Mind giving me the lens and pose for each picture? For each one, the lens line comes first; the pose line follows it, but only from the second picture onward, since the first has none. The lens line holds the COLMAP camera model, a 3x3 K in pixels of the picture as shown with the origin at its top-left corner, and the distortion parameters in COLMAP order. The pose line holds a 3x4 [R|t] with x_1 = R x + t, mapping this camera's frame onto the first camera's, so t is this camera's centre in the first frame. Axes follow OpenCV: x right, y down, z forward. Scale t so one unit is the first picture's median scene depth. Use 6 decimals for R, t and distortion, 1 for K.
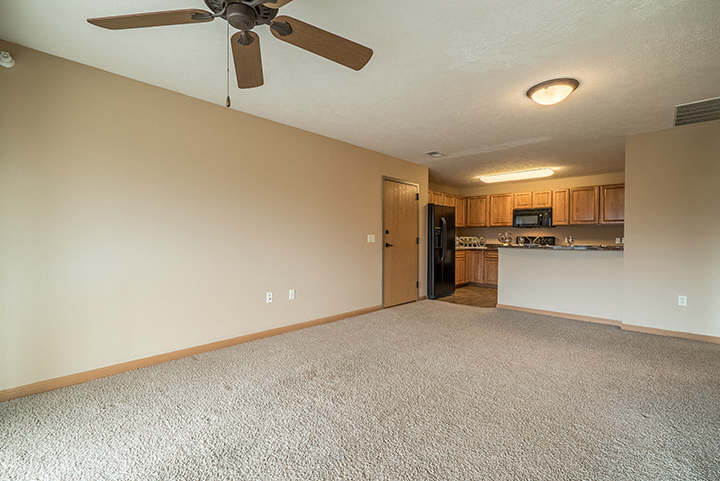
lens RADIAL K [[328.0, 0, 360.2], [0, 328.0, 232.2], [0, 0, 1]] dist [0.000816, 0.000039]
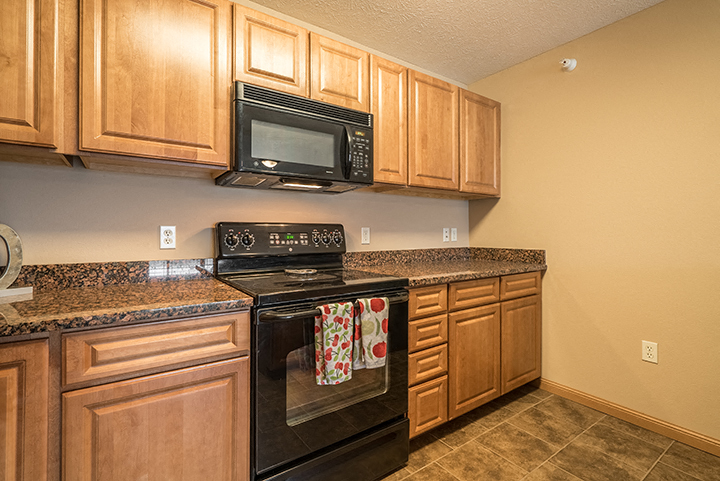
lens RADIAL K [[328.0, 0, 360.2], [0, 328.0, 232.2], [0, 0, 1]] dist [0.000816, 0.000039]
pose [[0.259976, -0.004778, 0.965603, 0.318547], [-0.011502, 0.999901, 0.008045, 0.018569], [-0.965547, -0.013198, 0.259895, 0.933524]]
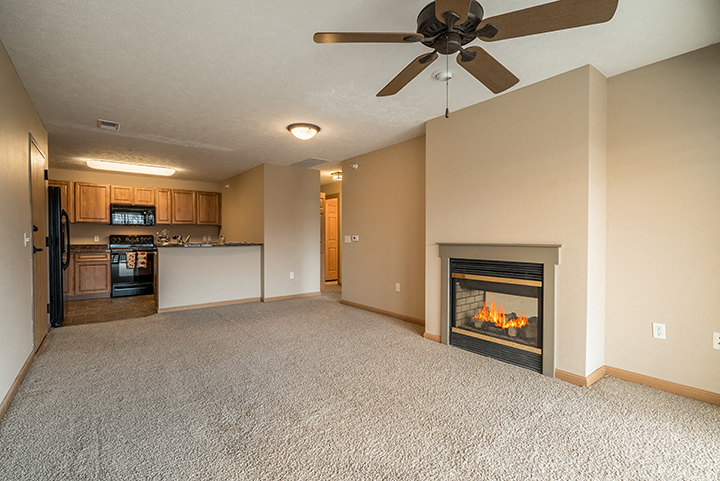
lens RADIAL K [[332.9, 0, 360.0], [0, 332.9, 240.5], [0, 0, 1]] dist [0.001161, 0.000274]
pose [[0.189658, -0.015784, 0.981723, -0.290267], [-0.013512, 0.999734, 0.018683, 0.002284], [-0.981757, -0.016809, 0.189394, 0.197174]]
